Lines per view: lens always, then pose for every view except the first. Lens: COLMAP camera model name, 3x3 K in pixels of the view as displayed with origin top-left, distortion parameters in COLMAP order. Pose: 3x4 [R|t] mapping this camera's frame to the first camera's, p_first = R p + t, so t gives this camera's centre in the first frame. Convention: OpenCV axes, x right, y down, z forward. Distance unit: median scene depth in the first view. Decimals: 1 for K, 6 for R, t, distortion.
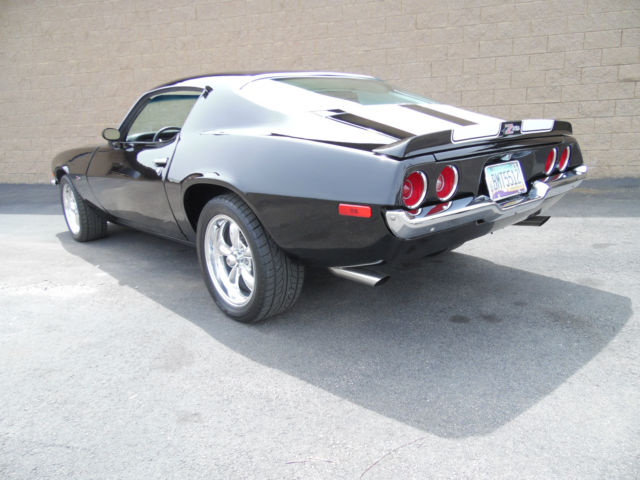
lens RADIAL K [[481.2, 0, 320.0], [0, 481.2, 240.0], [0, 0, 1]] dist [-0.015675, 0.051559]
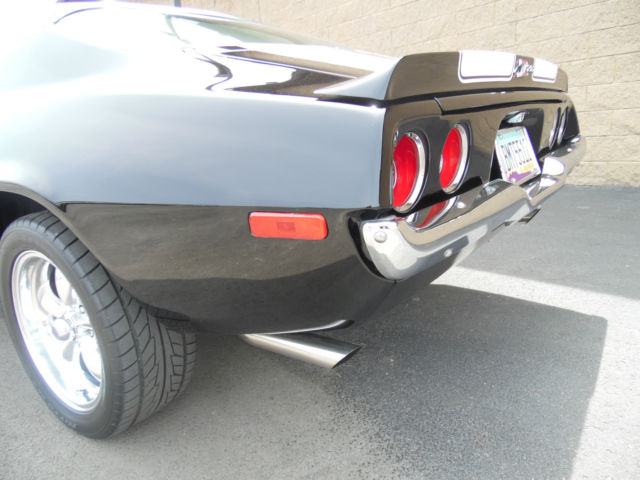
lens RADIAL K [[481.2, 0, 320.0], [0, 481.2, 240.0], [0, 0, 1]] dist [-0.015675, 0.051559]
pose [[0.979614, -0.084988, 0.182026, 0.016163], [0.087741, 0.996118, -0.007108, -0.034628], [-0.180715, 0.022934, 0.983268, 0.452532]]
